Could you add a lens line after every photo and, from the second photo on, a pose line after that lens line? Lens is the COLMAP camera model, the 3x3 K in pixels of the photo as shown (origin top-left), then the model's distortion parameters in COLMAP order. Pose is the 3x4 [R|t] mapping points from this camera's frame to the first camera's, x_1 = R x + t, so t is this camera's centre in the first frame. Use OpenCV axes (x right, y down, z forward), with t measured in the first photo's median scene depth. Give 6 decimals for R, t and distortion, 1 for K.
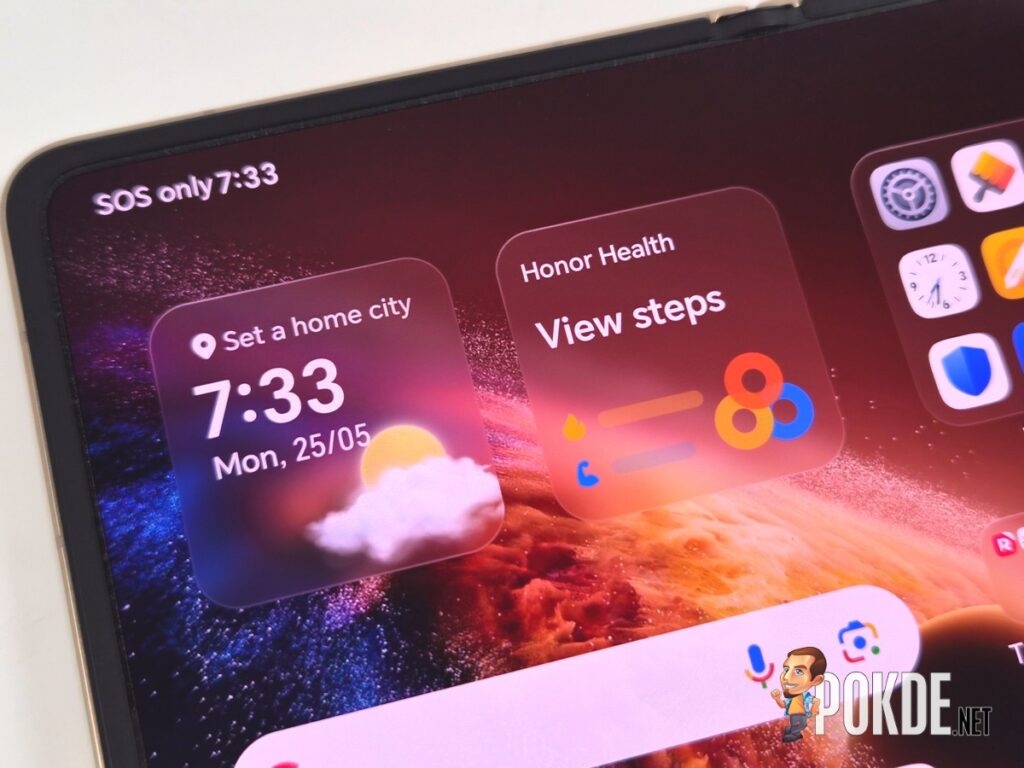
lens RADIAL K [[1403.7, 0, 511.2], [0, 1403.7, 386.4], [0, 0, 1]] dist [0.038038, 0.000000]
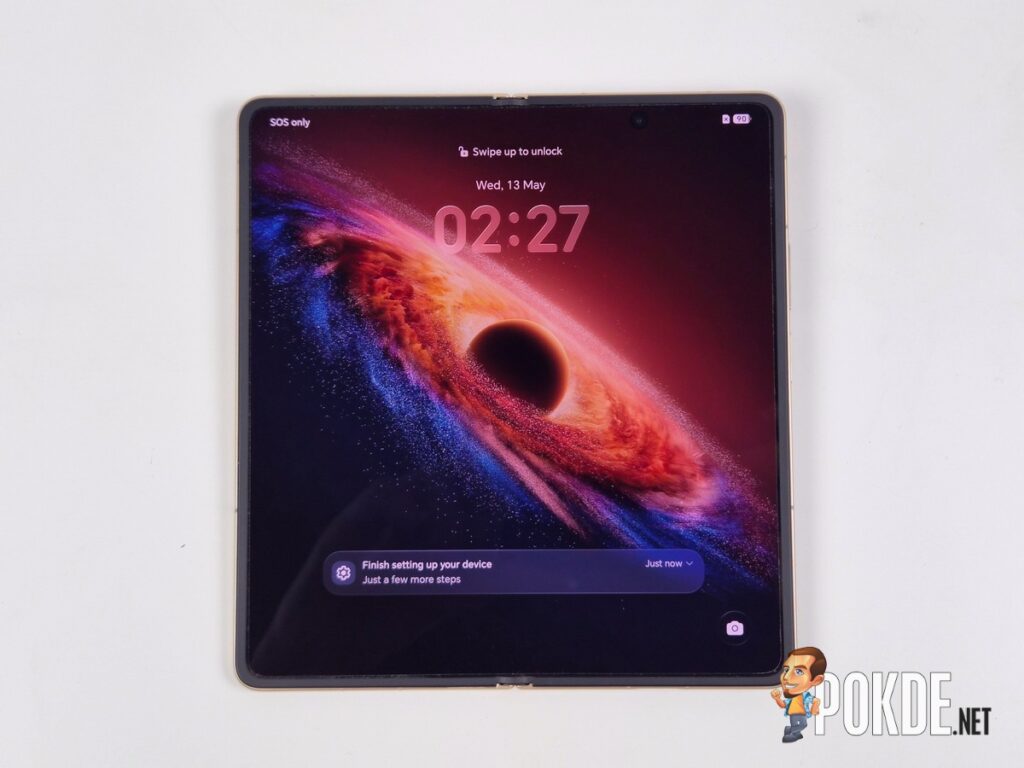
lens RADIAL K [[1403.7, 0, 551.0], [0, 1403.7, 382.0], [0, 0, 1]] dist [0.038038, 0.000000]
pose [[0.967598, 0.231408, -0.101021, 0.731772], [-0.212448, 0.962347, 0.169570, -0.240098], [0.136457, -0.142613, 0.980327, -1.979394]]
